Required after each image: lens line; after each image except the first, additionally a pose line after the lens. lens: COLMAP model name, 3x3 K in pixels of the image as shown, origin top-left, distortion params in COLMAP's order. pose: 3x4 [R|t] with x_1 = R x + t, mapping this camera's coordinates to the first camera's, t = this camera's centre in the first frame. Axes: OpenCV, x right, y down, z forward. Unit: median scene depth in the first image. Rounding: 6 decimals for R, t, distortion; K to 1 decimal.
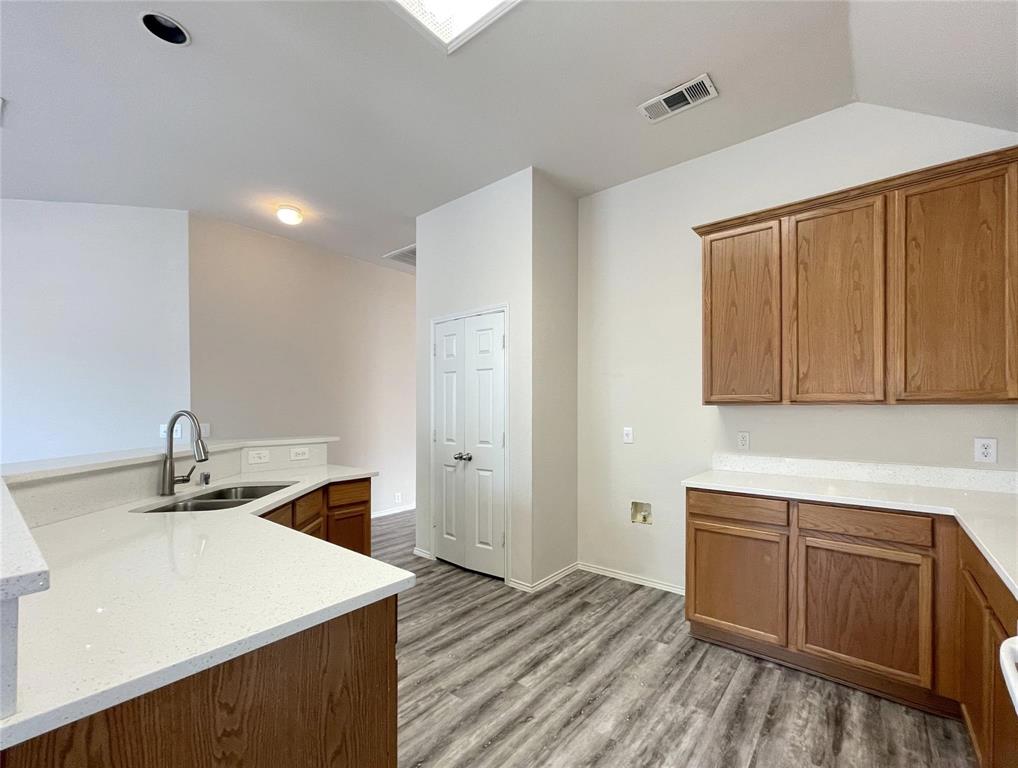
lens RADIAL K [[436.6, 0, 537.0], [0, 436.6, 408.9], [0, 0, 1]] dist [-0.007327, 0.000509]
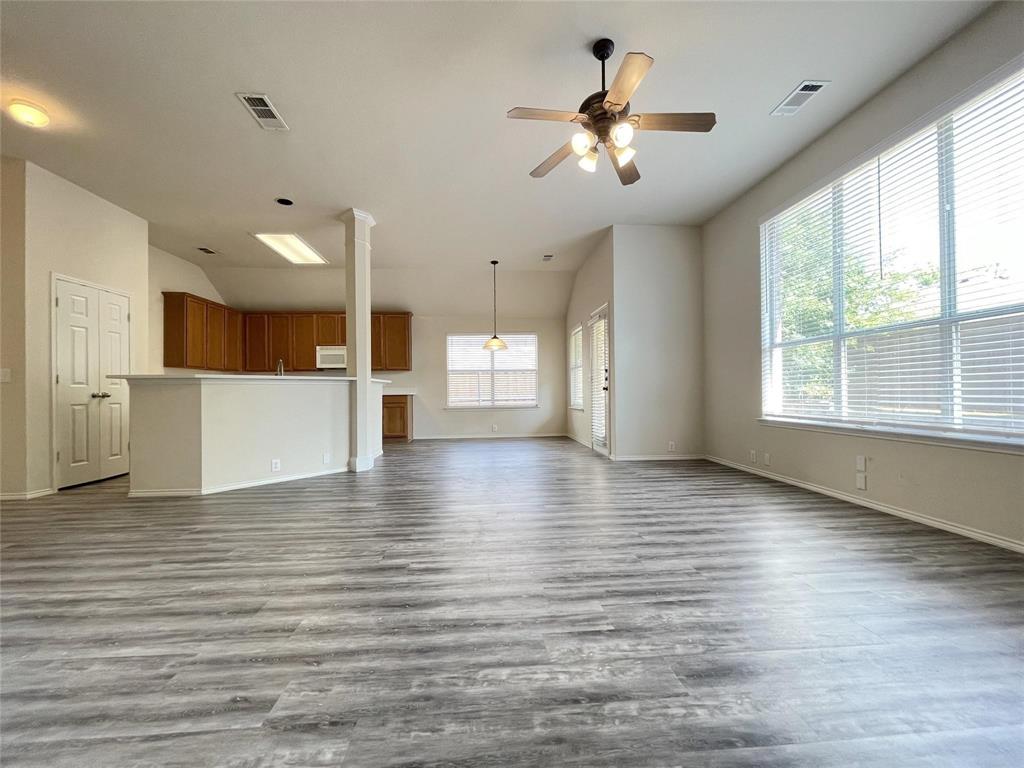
lens RADIAL K [[413.9, 0, 510.7], [0, 413.9, 386.6], [0, 0, 1]] dist [0.001253, 0.000591]
pose [[-0.670592, 0.012721, 0.741718, -3.150777], [0.007021, 0.999917, -0.010801, 0.173903], [-0.741793, -0.002036, -0.670625, 1.508407]]
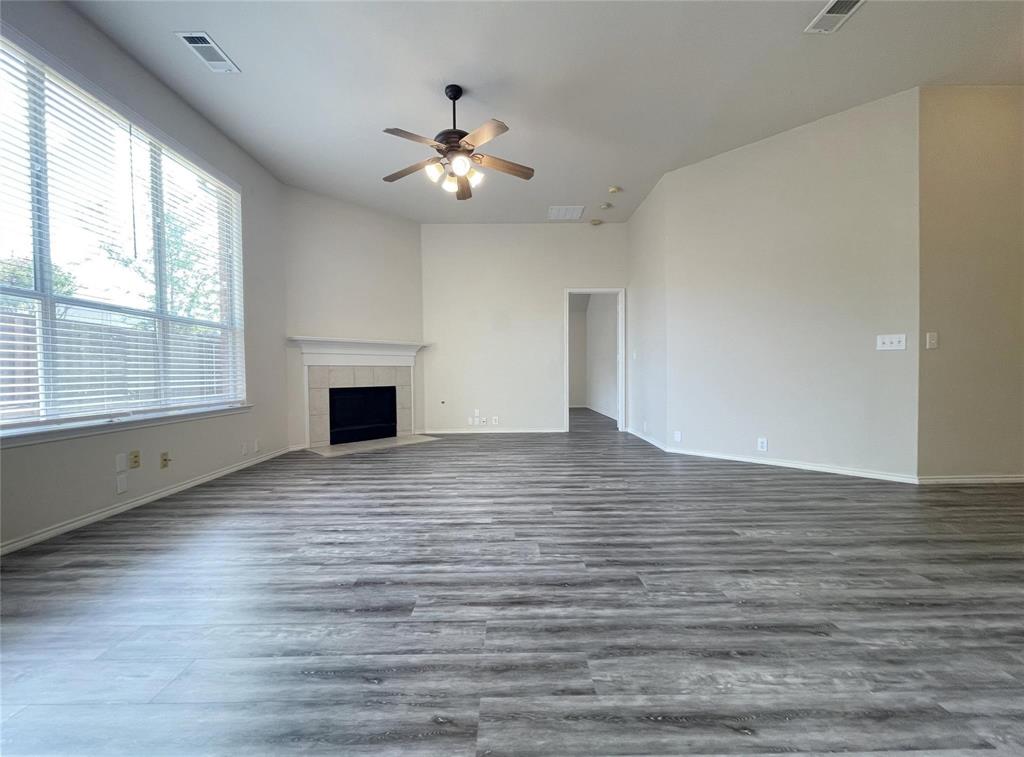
lens RADIAL K [[416.7, 0, 511.7], [0, 416.7, 382.7], [0, 0, 1]] dist [0.002917, 0.000905]
pose [[0.621523, 0.009492, -0.783338, -1.145151], [0.013255, 0.999656, 0.022630, 0.186339], [0.783283, -0.024448, 0.621184, -0.288552]]
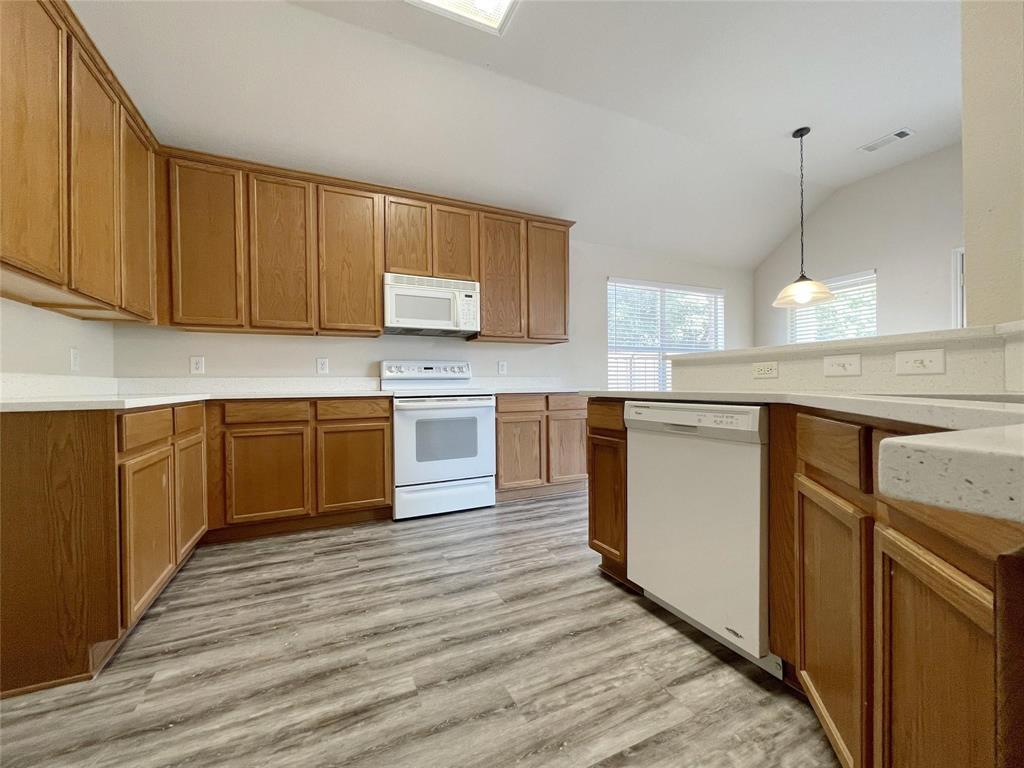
lens RADIAL K [[413.9, 0, 510.7], [0, 413.9, 386.6], [0, 0, 1]] dist [0.001253, 0.000591]
pose [[-0.888870, 0.006560, 0.458113, -0.443976], [0.008383, 0.999963, 0.001946, 0.173925], [-0.458083, 0.005570, -0.888892, 1.443661]]
